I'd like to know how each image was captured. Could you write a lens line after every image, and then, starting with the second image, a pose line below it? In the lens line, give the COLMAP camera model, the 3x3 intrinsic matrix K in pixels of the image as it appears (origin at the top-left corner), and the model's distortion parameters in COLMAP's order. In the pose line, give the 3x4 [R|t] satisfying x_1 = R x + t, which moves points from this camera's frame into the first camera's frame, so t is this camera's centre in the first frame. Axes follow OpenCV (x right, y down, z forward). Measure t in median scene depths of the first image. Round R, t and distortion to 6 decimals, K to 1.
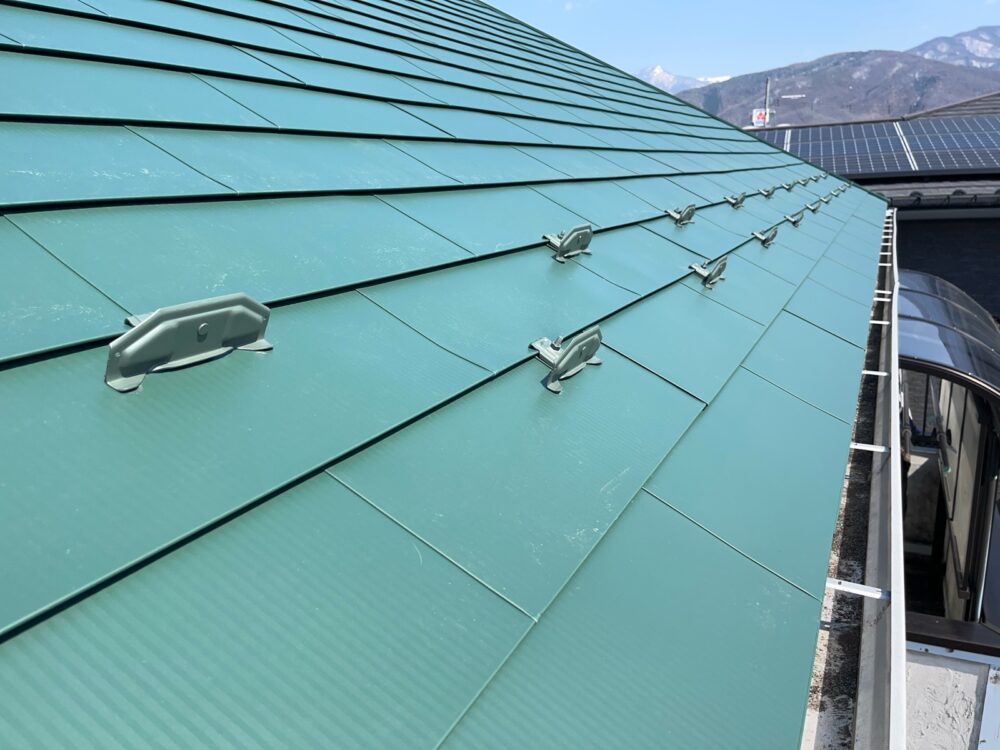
lens RADIAL K [[707.7, 0, 500.0], [0, 707.7, 375.0], [0, 0, 1]] dist [0.104896, -0.138099]
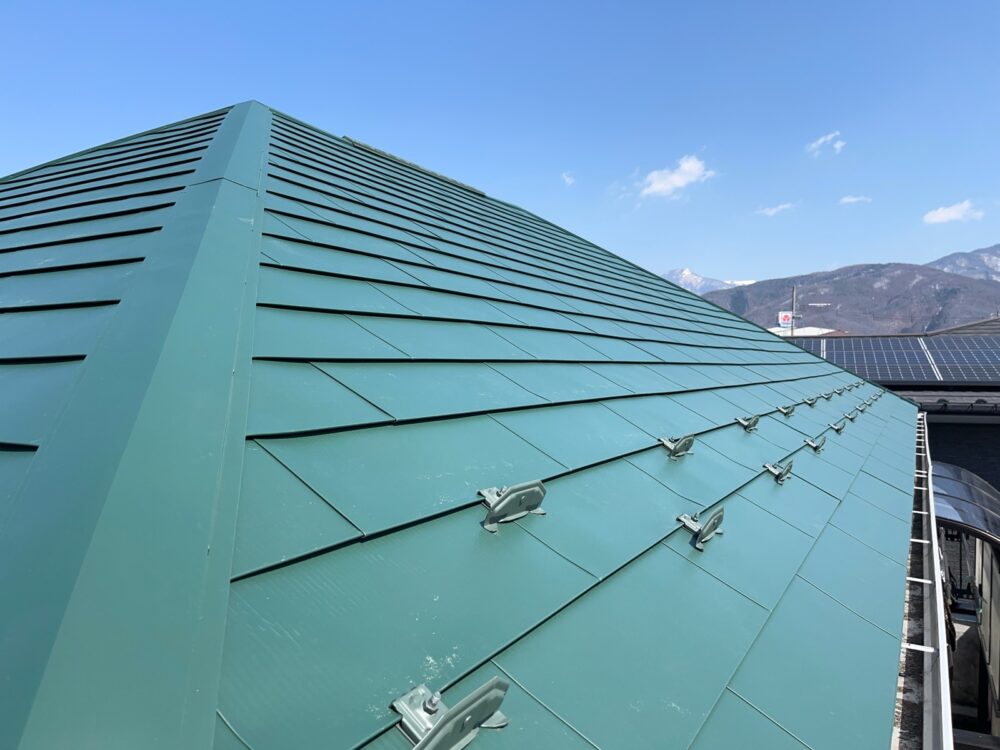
lens RADIAL K [[707.7, 0, 500.0], [0, 707.7, 375.0], [0, 0, 1]] dist [0.104896, -0.138099]
pose [[0.997603, 0.053629, -0.043737, -0.074966], [-0.062651, 0.968338, -0.241652, 0.029771], [0.029393, 0.243813, 0.969377, -0.138031]]
